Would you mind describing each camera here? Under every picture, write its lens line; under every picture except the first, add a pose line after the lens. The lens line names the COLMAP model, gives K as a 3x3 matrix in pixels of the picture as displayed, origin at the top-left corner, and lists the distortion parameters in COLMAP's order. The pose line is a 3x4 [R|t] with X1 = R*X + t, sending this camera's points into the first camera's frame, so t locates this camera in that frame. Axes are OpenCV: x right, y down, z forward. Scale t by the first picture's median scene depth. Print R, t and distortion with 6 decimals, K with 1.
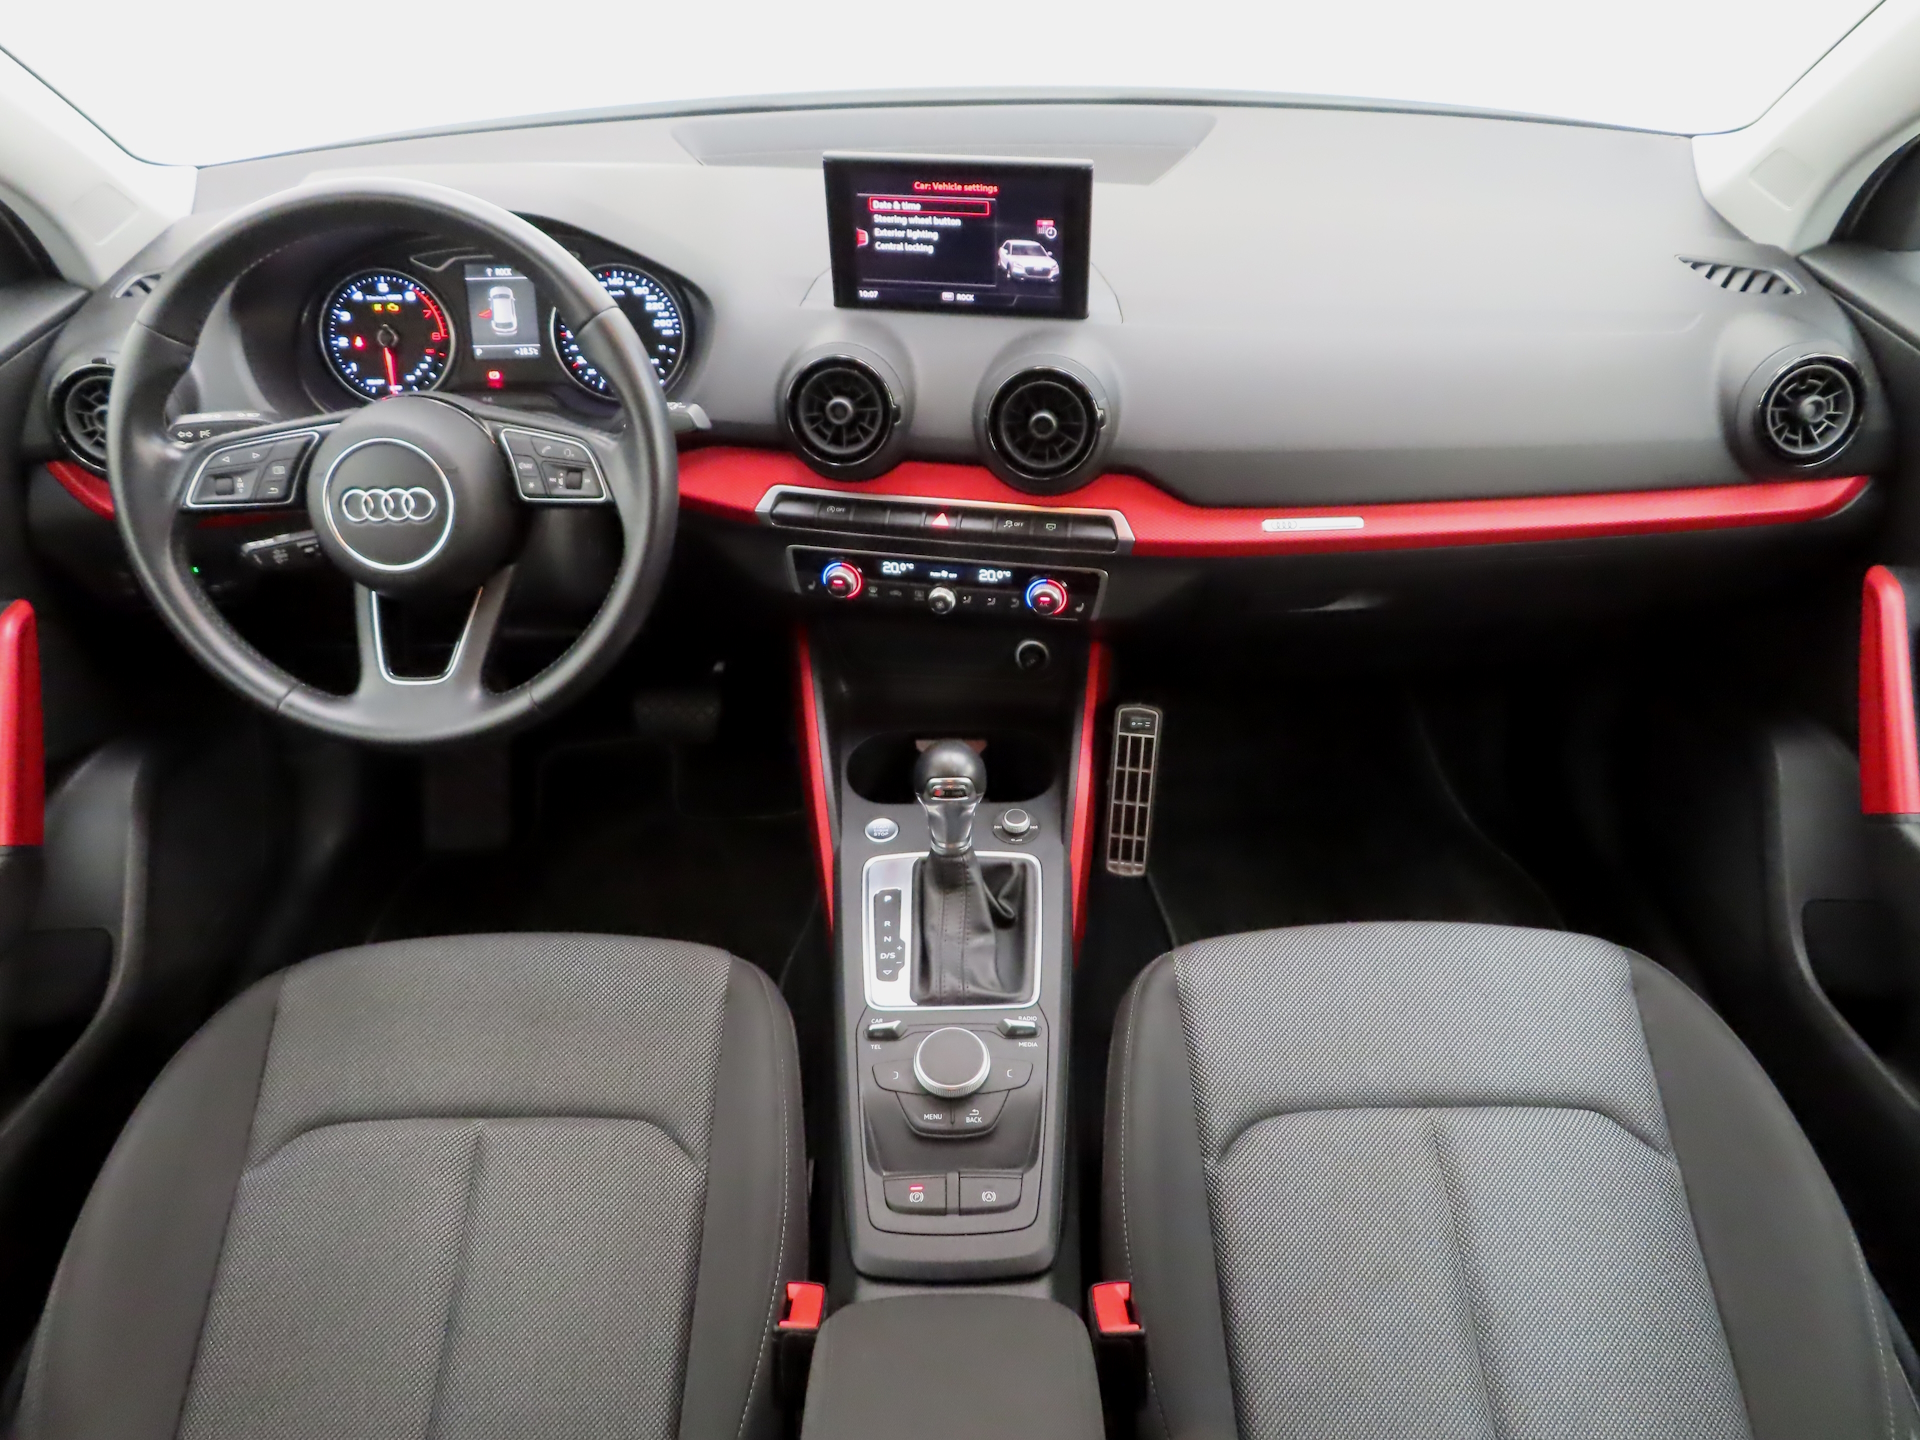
lens RADIAL K [[1384.6, 0, 960.0], [0, 1384.6, 720.0], [0, 0, 1]] dist [-0.012131, 0.003690]
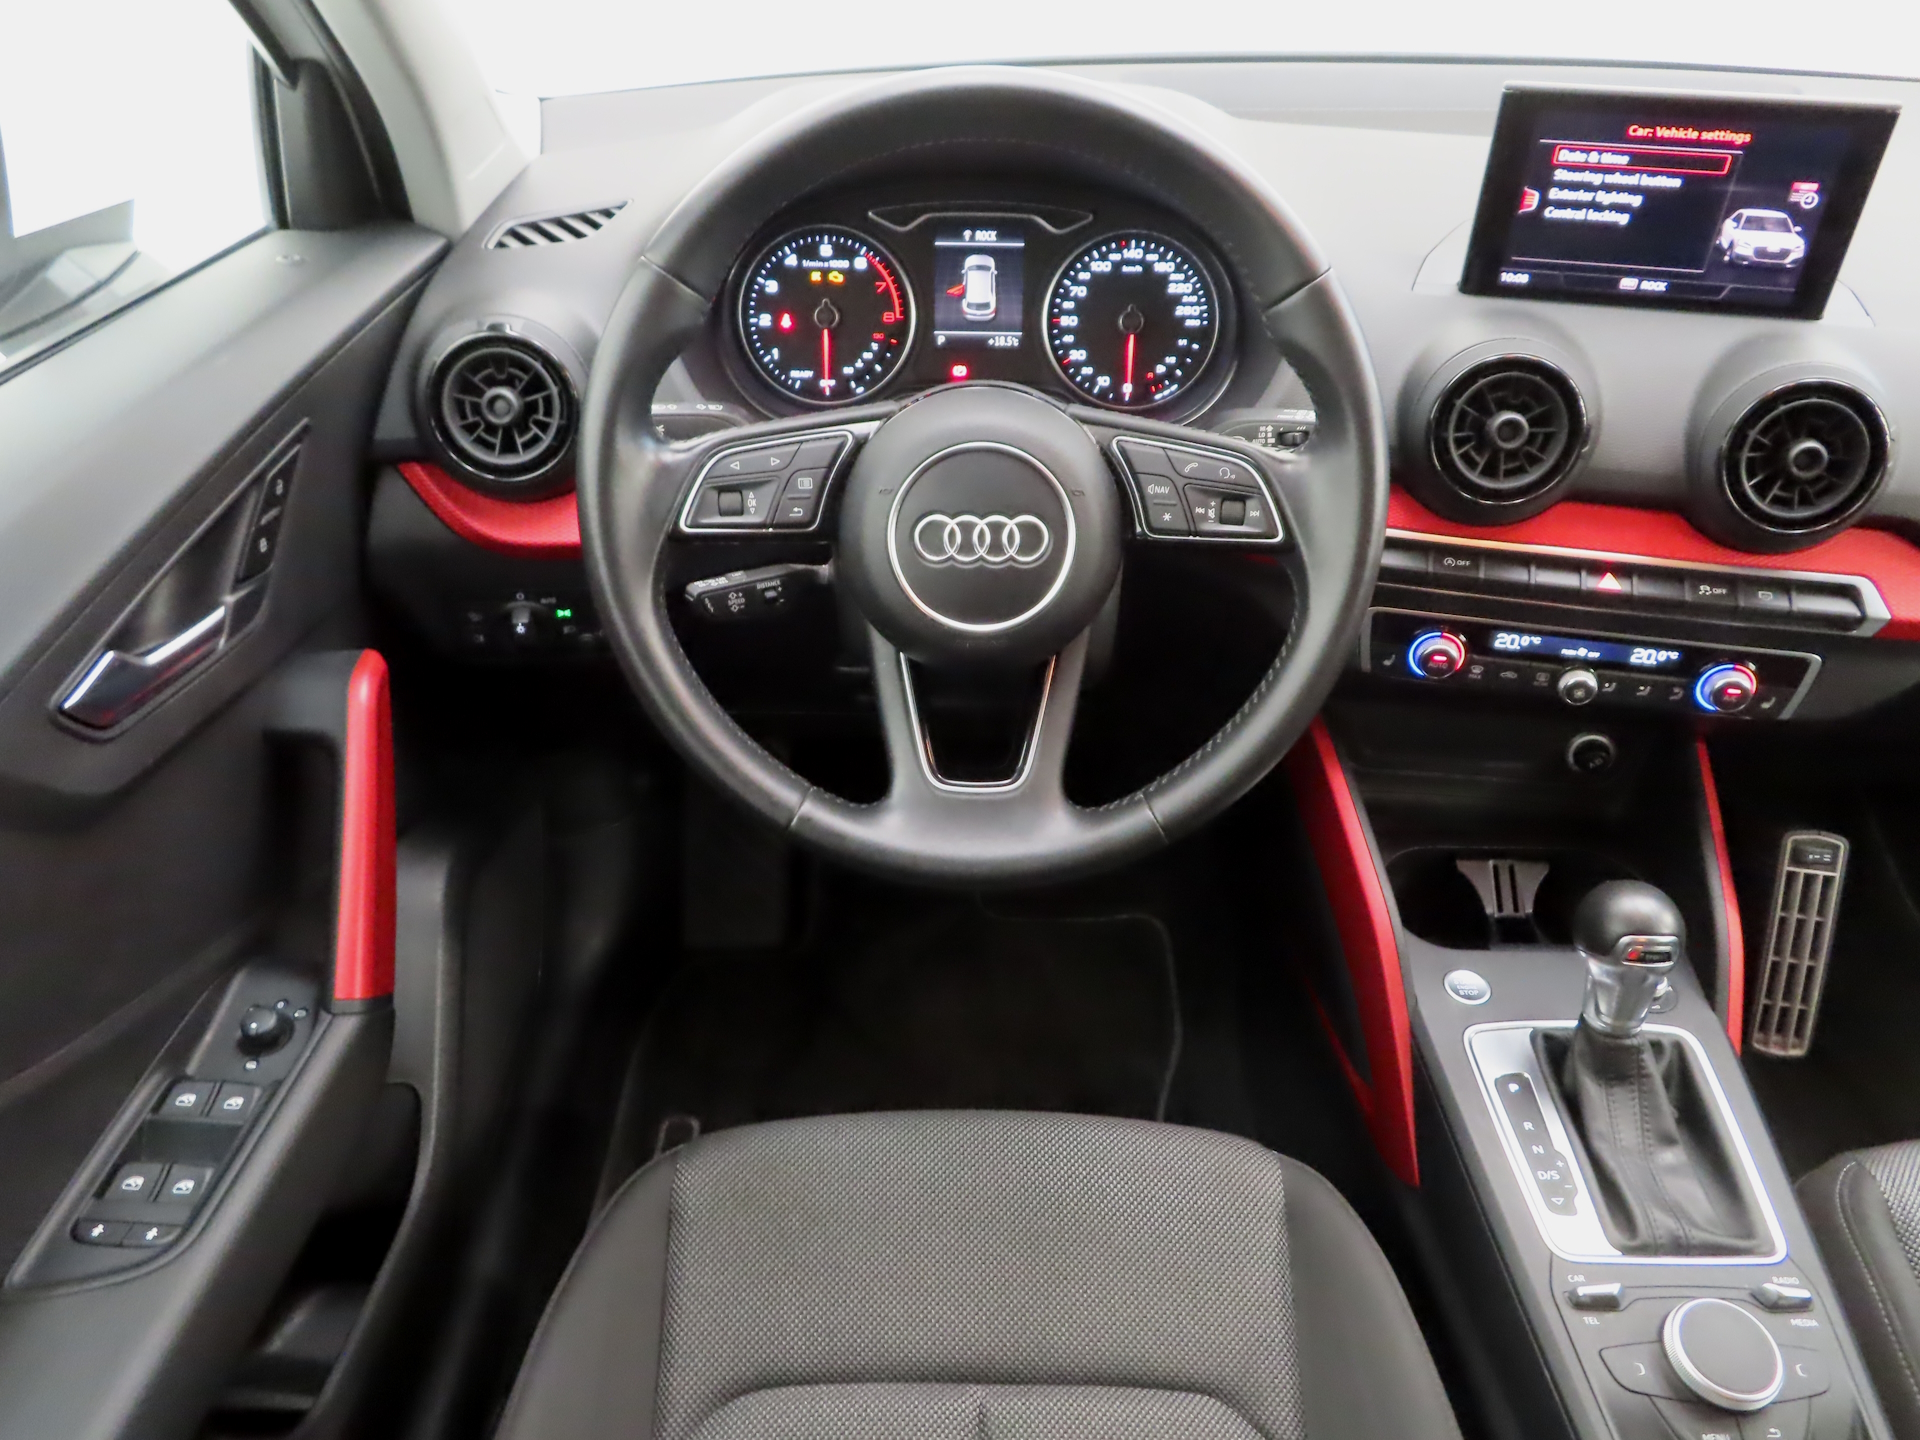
lens RADIAL K [[1384.6, 0, 960.0], [0, 1384.6, 720.0], [0, 0, 1]] dist [-0.012131, 0.003690]
pose [[0.999482, 0.031178, 0.008030, -0.373082], [-0.030934, 0.999103, -0.028928, -0.038373], [-0.008925, 0.028665, 0.999549, 0.267625]]
